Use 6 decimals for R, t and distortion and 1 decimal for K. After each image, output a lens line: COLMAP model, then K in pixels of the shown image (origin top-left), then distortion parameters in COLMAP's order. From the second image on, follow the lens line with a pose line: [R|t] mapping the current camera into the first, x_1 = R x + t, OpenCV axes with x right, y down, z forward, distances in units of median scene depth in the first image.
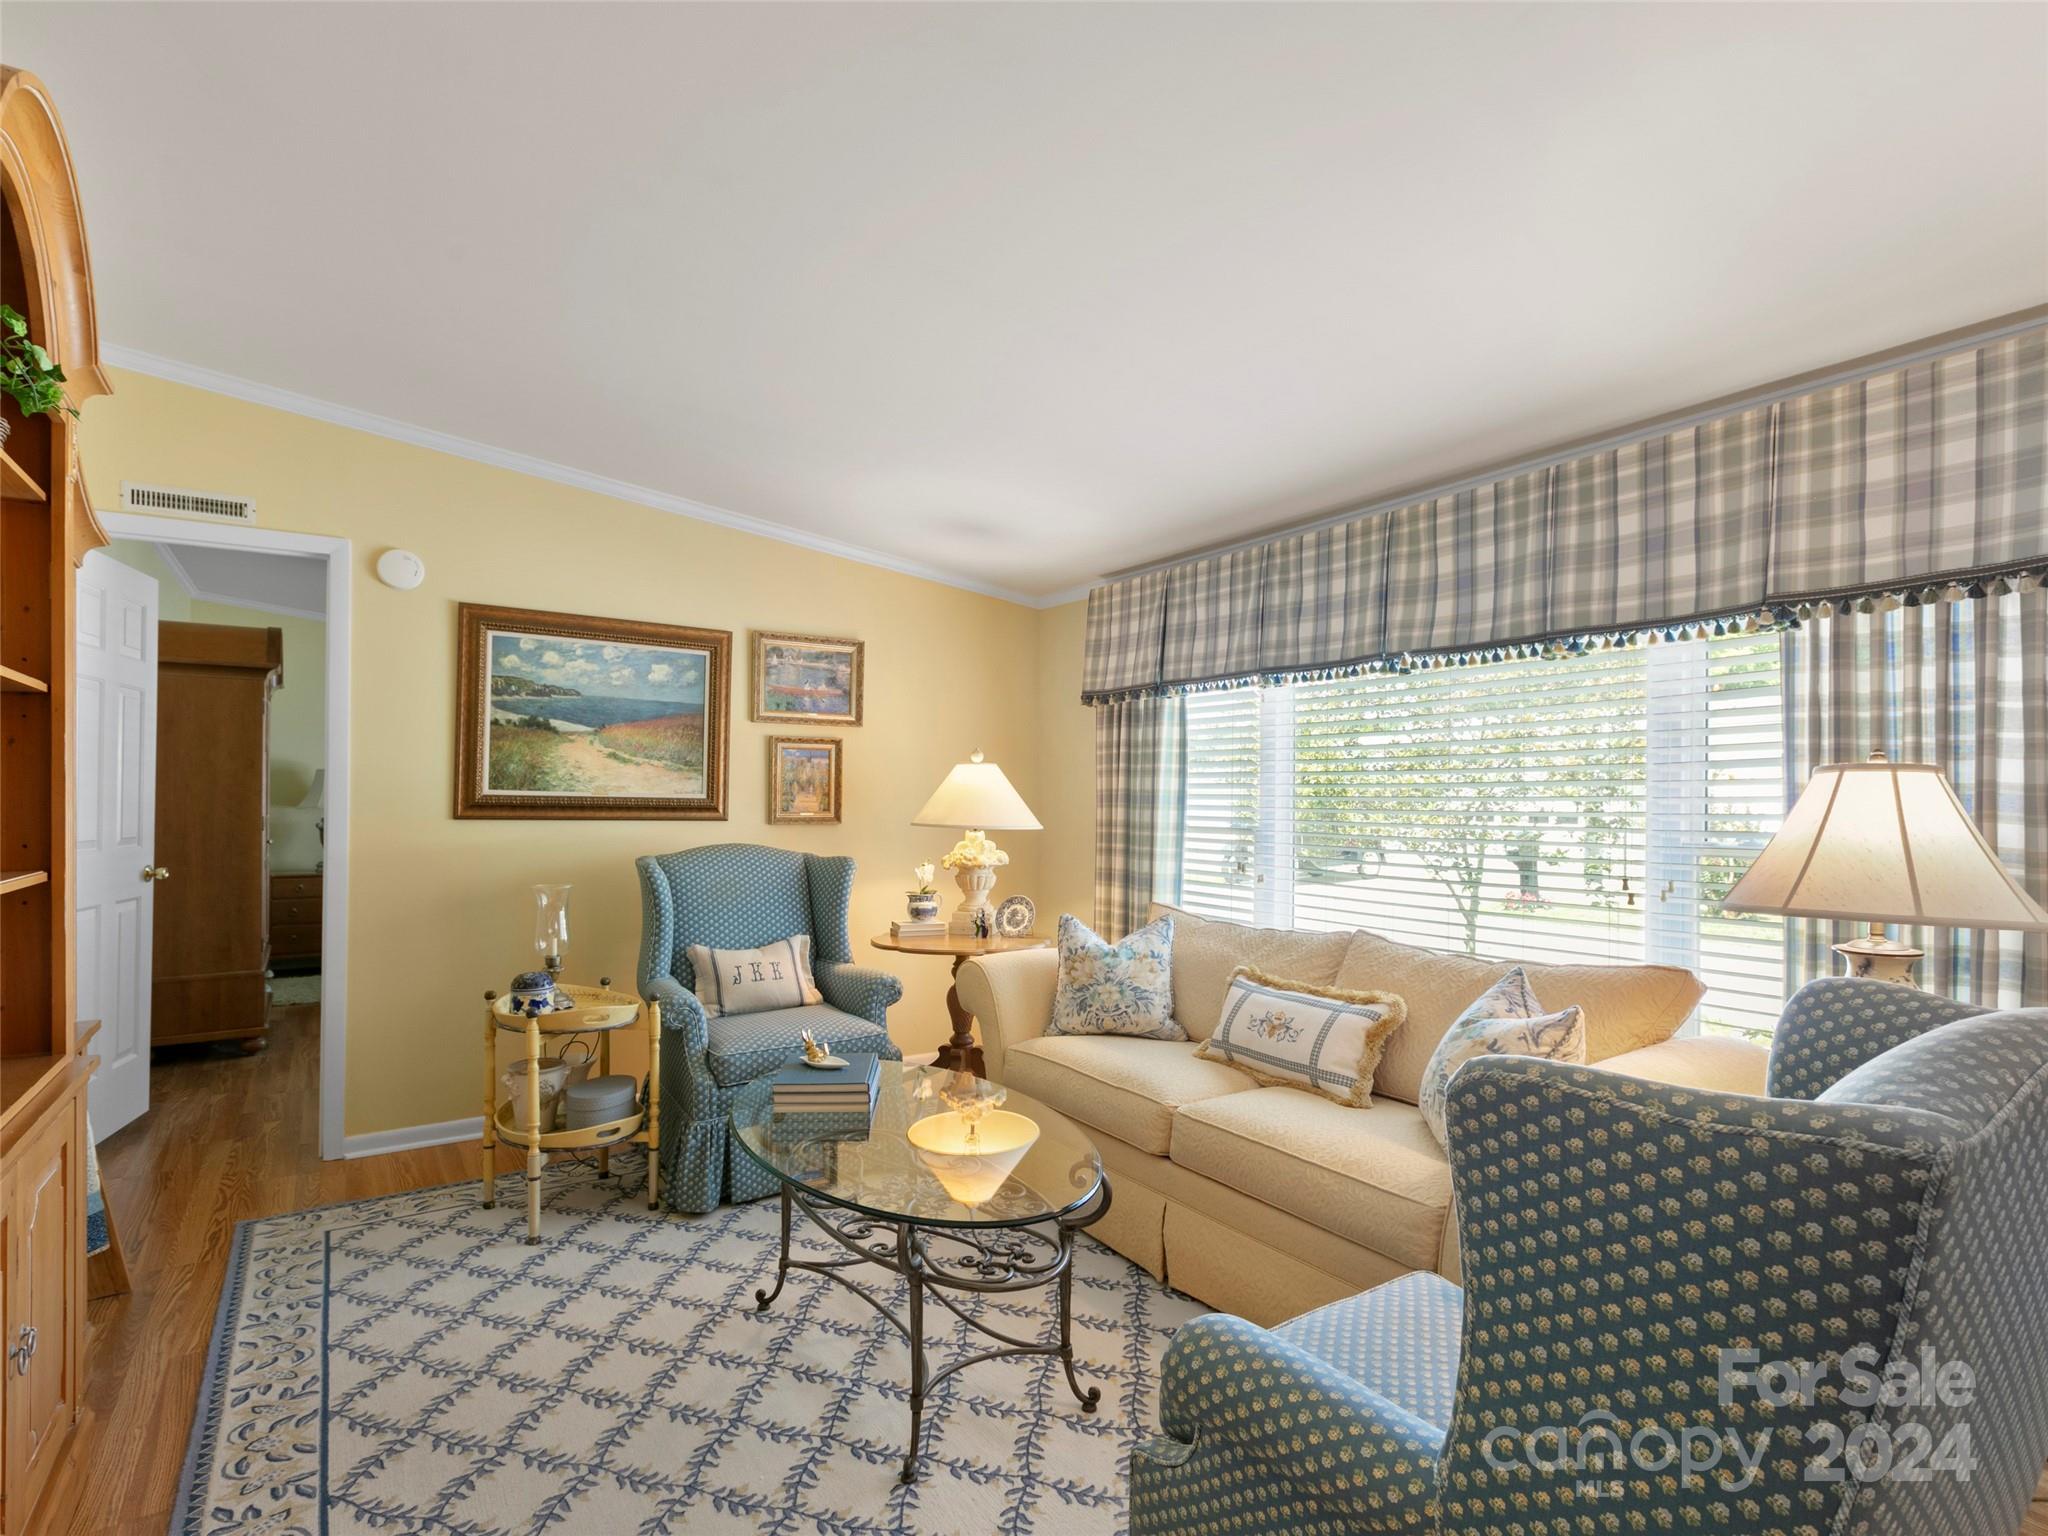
lens RADIAL K [[1052.3, 0, 1021.5], [0, 1052.3, 781.8], [0, 0, 1]] dist [-0.000960, 0.001496]
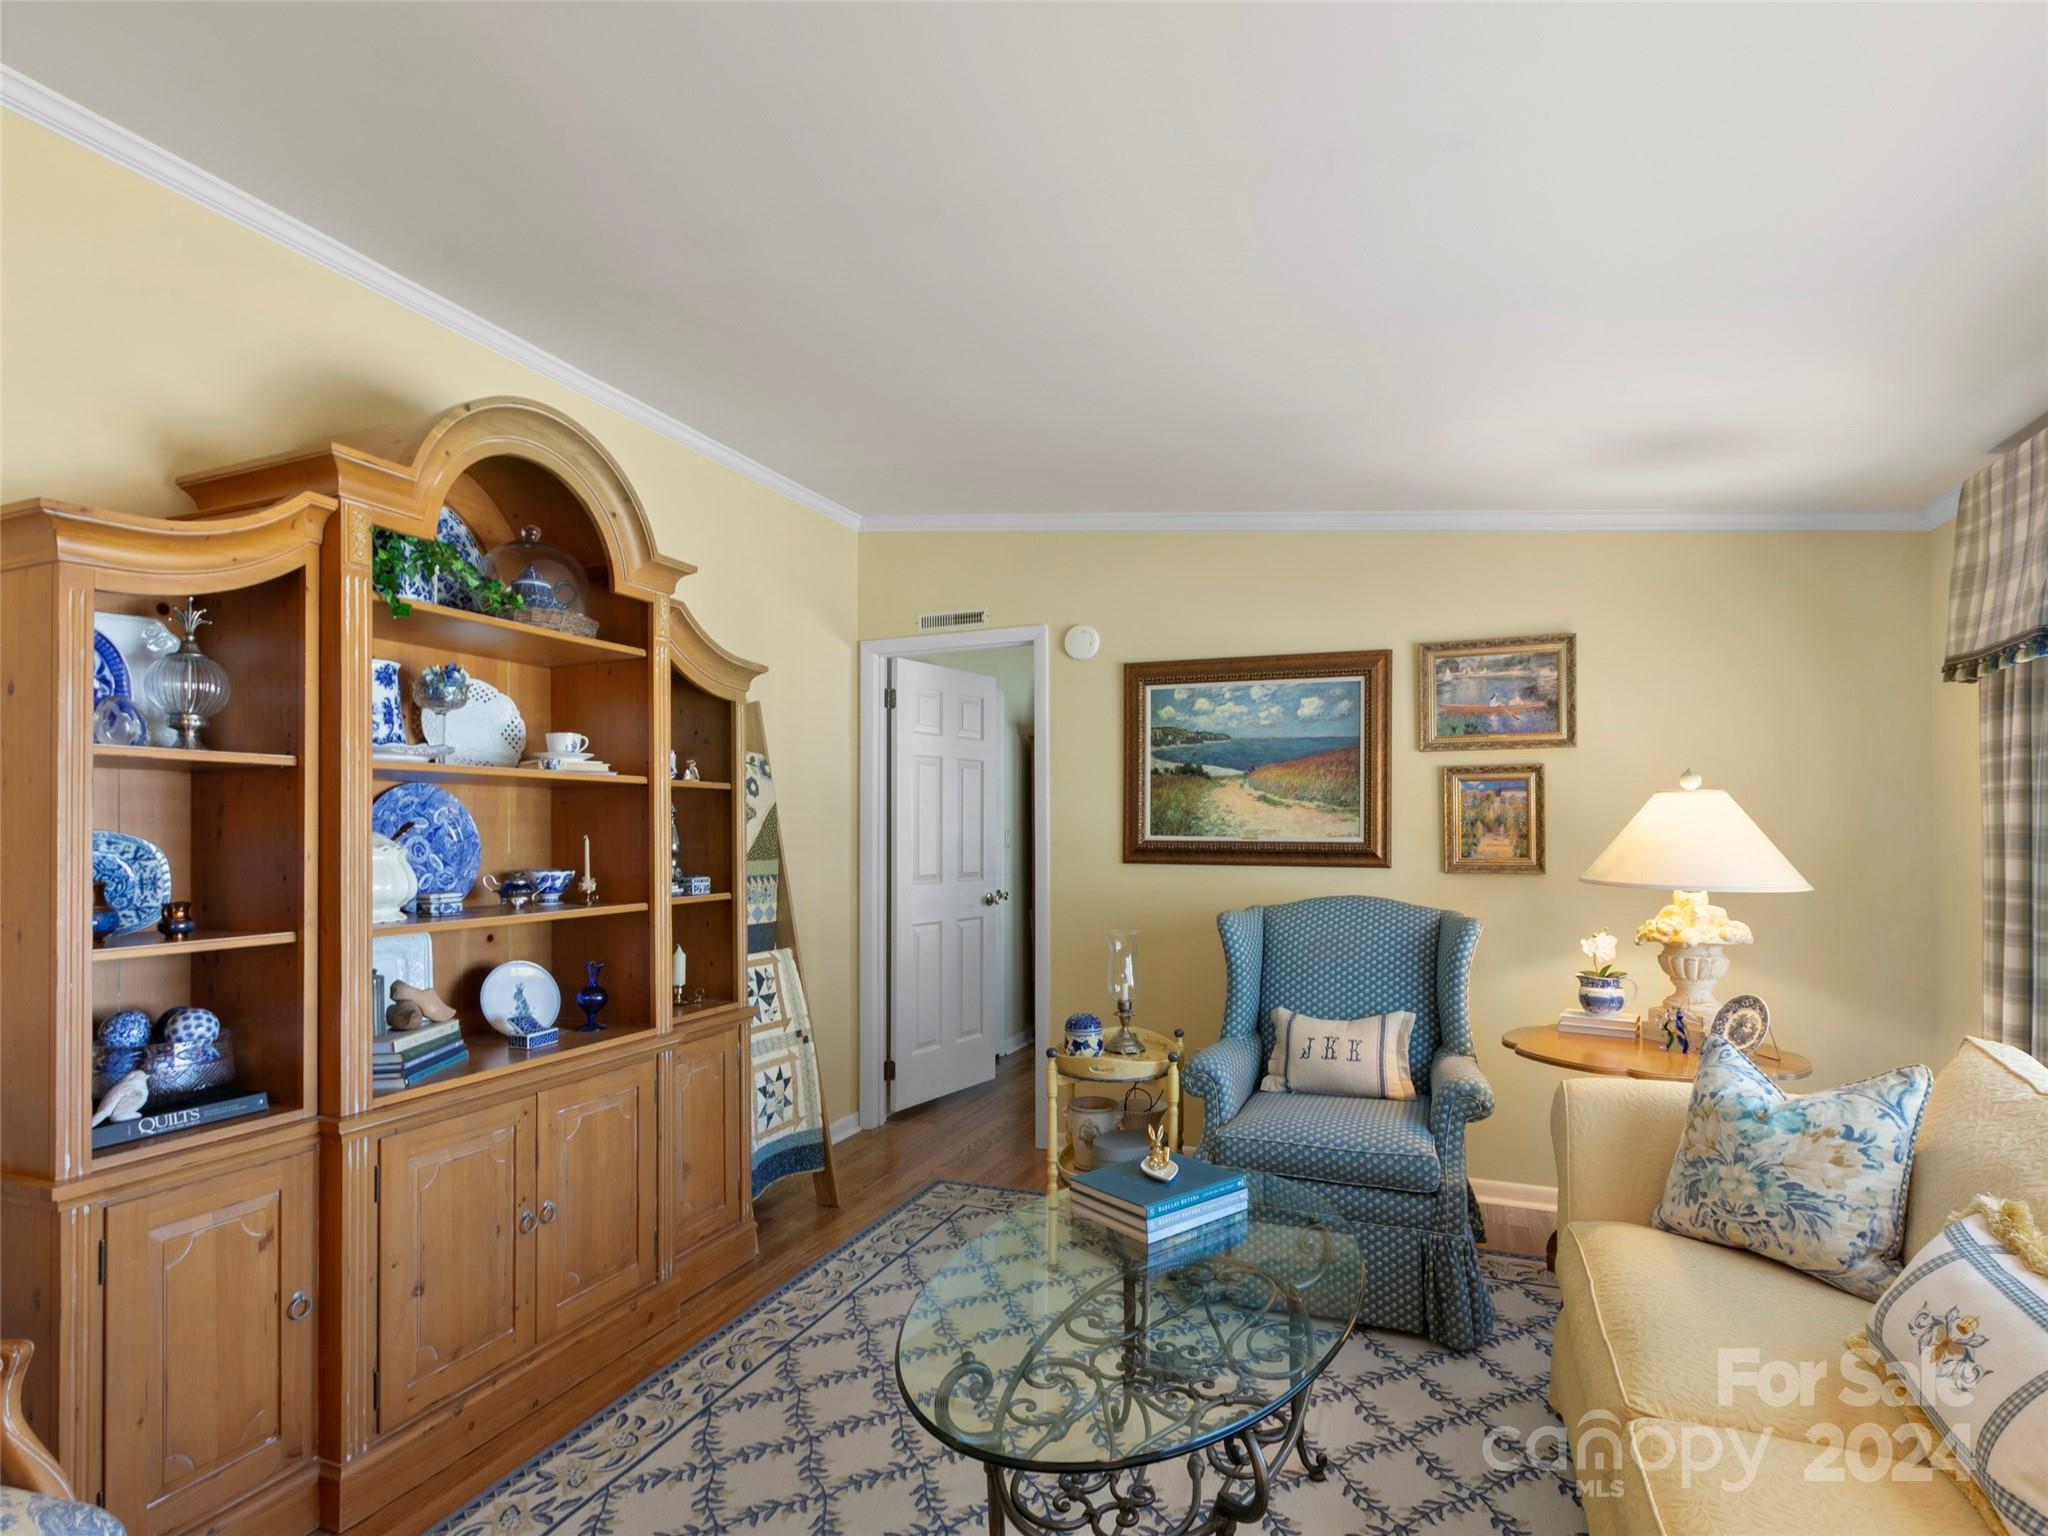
lens RADIAL K [[1049.5, 0, 1021.9], [0, 1049.5, 810.8], [0, 0, 1]] dist [-0.002647, -0.000035]
pose [[0.565266, -0.023804, -0.824565, 0.275326], [0.023328, 0.999645, -0.012866, -0.006345], [0.824579, -0.011963, 0.565621, 0.273740]]
